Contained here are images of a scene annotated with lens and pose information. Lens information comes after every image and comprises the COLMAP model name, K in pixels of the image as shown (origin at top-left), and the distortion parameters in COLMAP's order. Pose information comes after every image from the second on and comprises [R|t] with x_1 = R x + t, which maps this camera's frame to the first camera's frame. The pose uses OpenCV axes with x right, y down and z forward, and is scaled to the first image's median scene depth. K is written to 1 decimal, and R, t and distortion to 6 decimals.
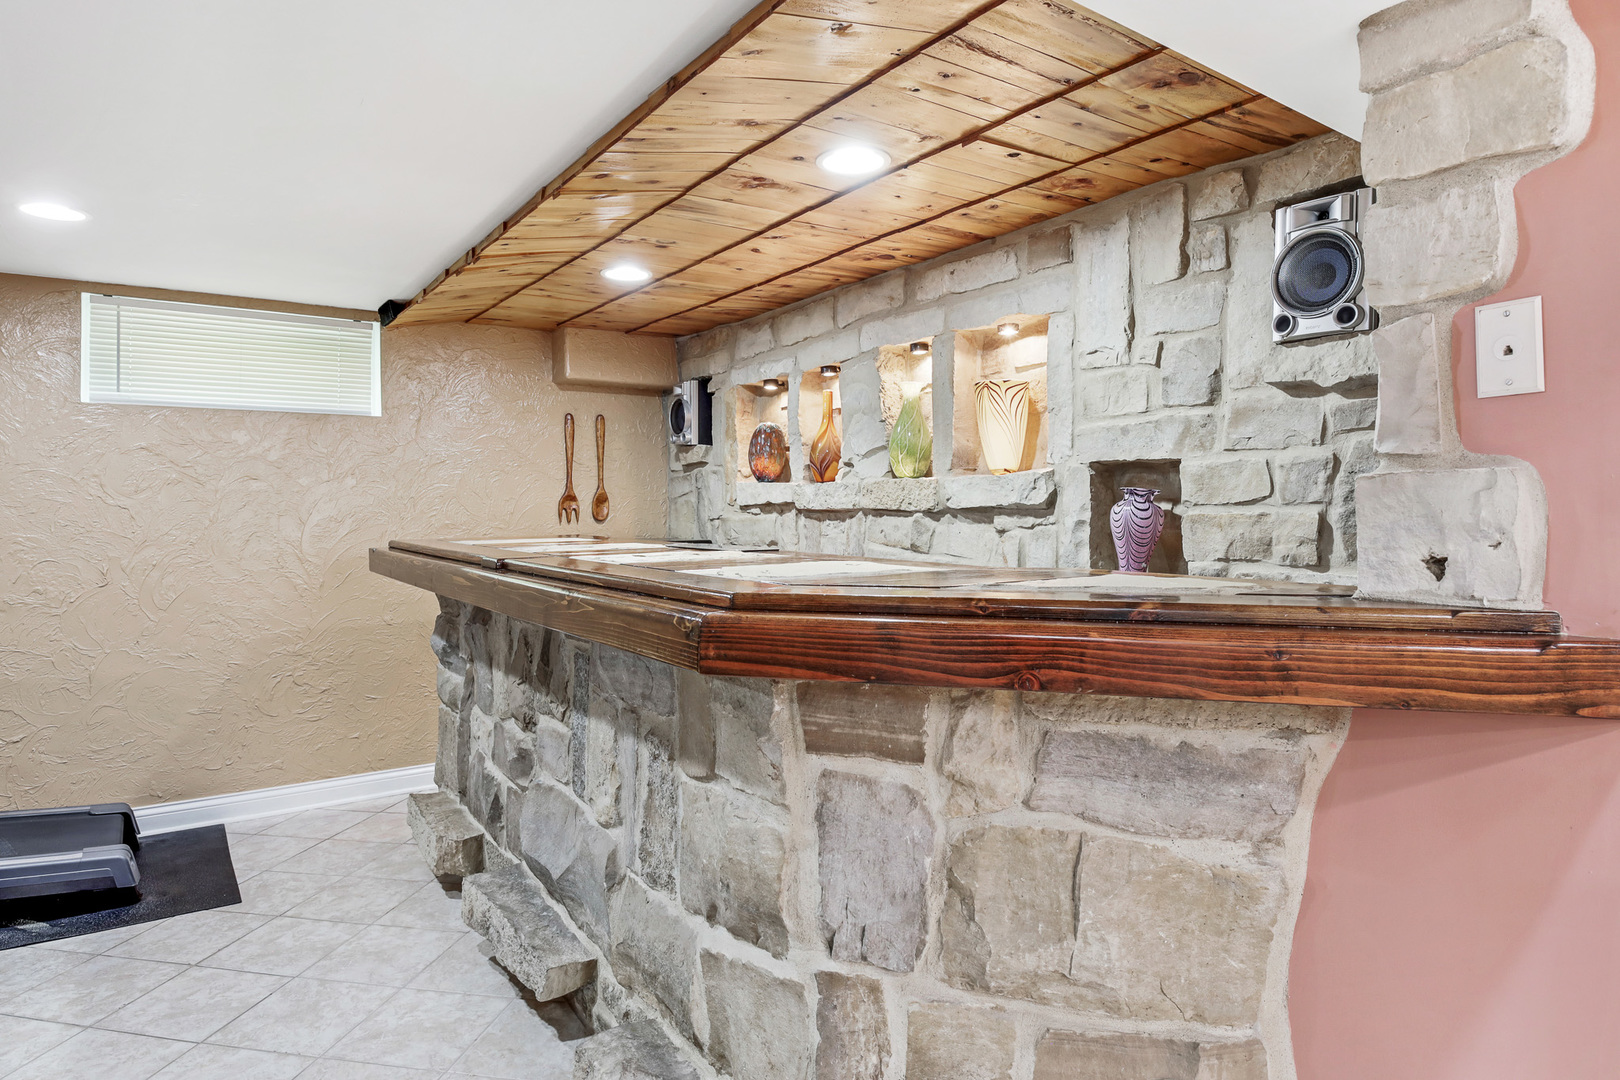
lens RADIAL K [[924.0, 0, 838.7], [0, 924.0, 505.0], [0, 0, 1]] dist [-0.017729, -0.008134]
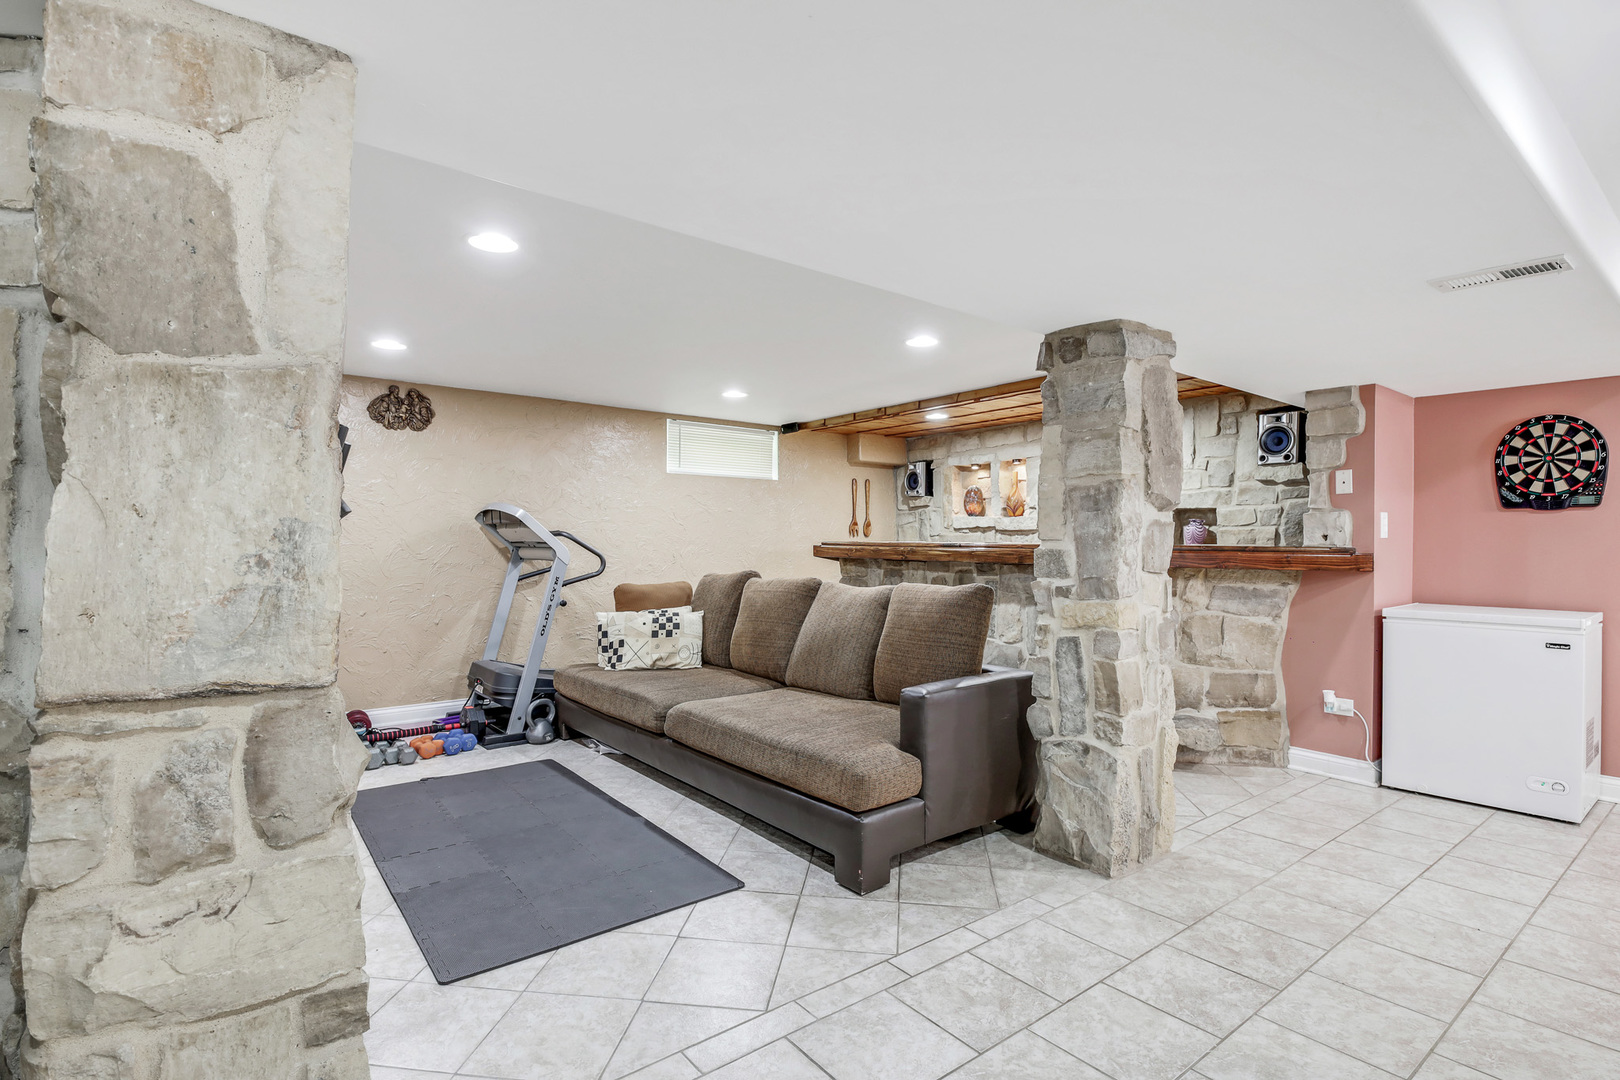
lens RADIAL K [[793.9, 0, 813.0], [0, 793.9, 536.0], [0, 0, 1]] dist [0.000044, -0.009794]
pose [[0.999238, 0.009859, 0.037753, -0.836531], [-0.009653, 0.999938, -0.005634, 0.051332], [-0.037806, 0.005266, 0.999271, -1.158487]]
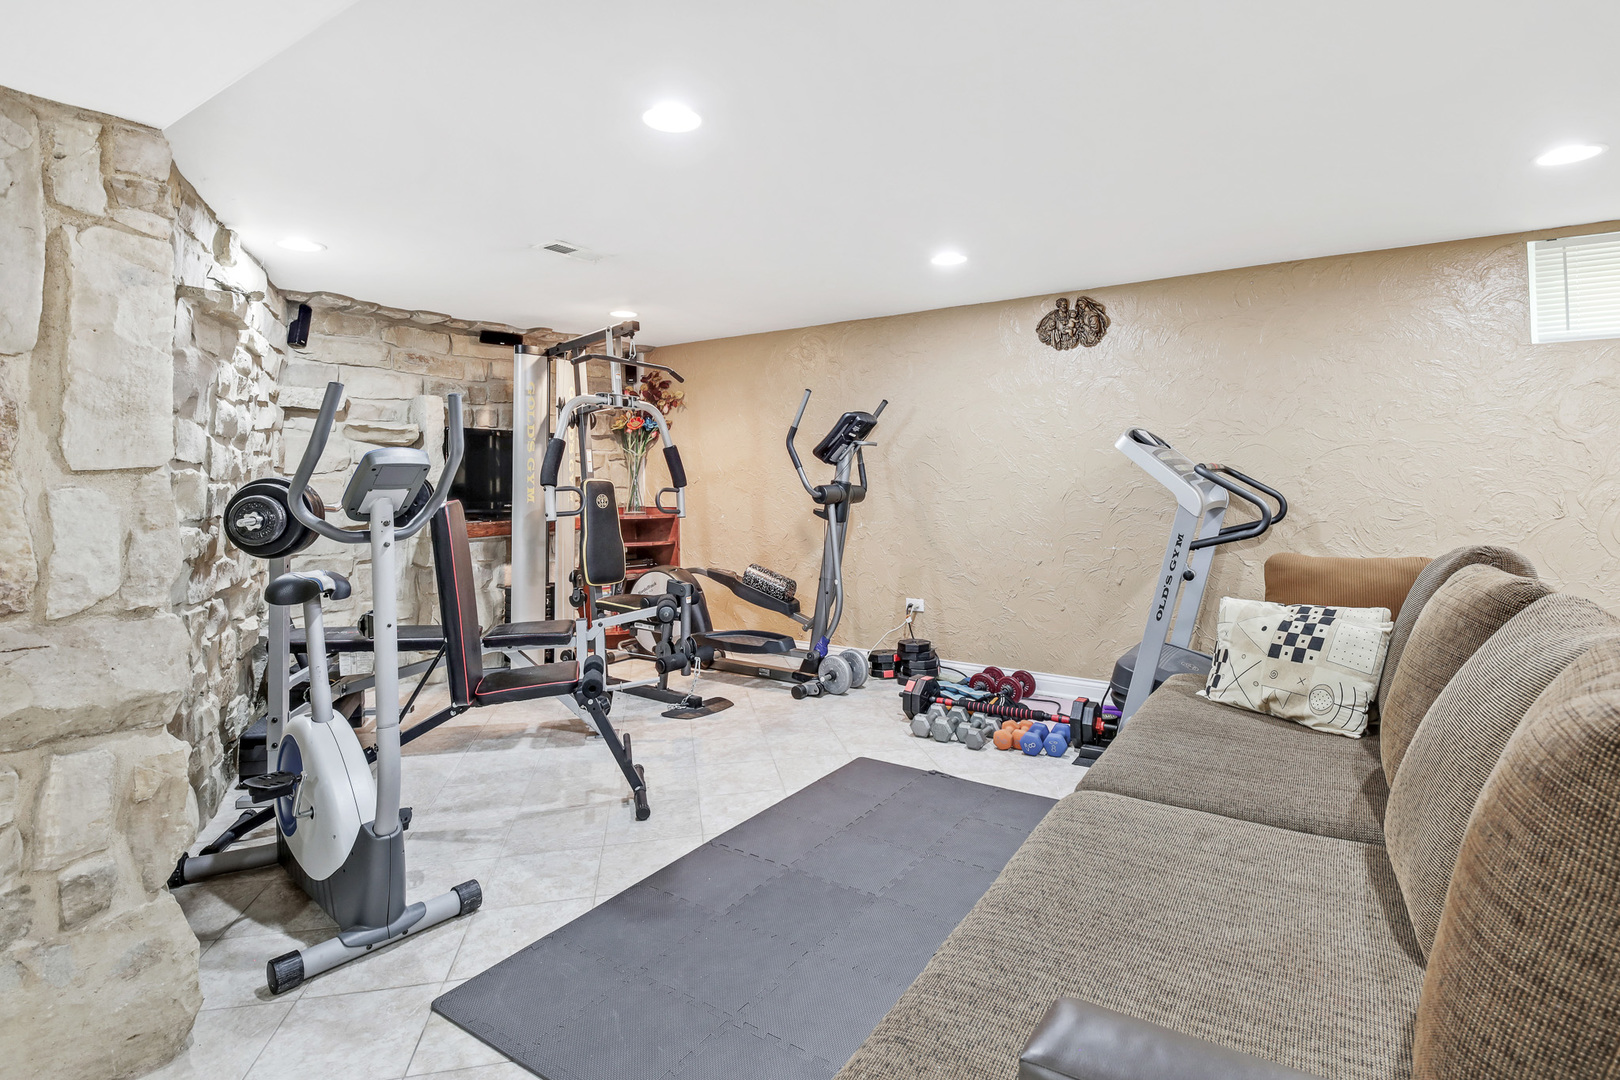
lens RADIAL K [[793.9, 0, 804.3], [0, 793.9, 448.8], [0, 0, 1]] dist [0.000044, -0.009794]
pose [[0.328310, -0.031644, -0.944040, -0.361279], [0.011084, 0.999499, -0.029648, 0.040478], [0.944505, -0.000730, 0.328496, -0.161204]]
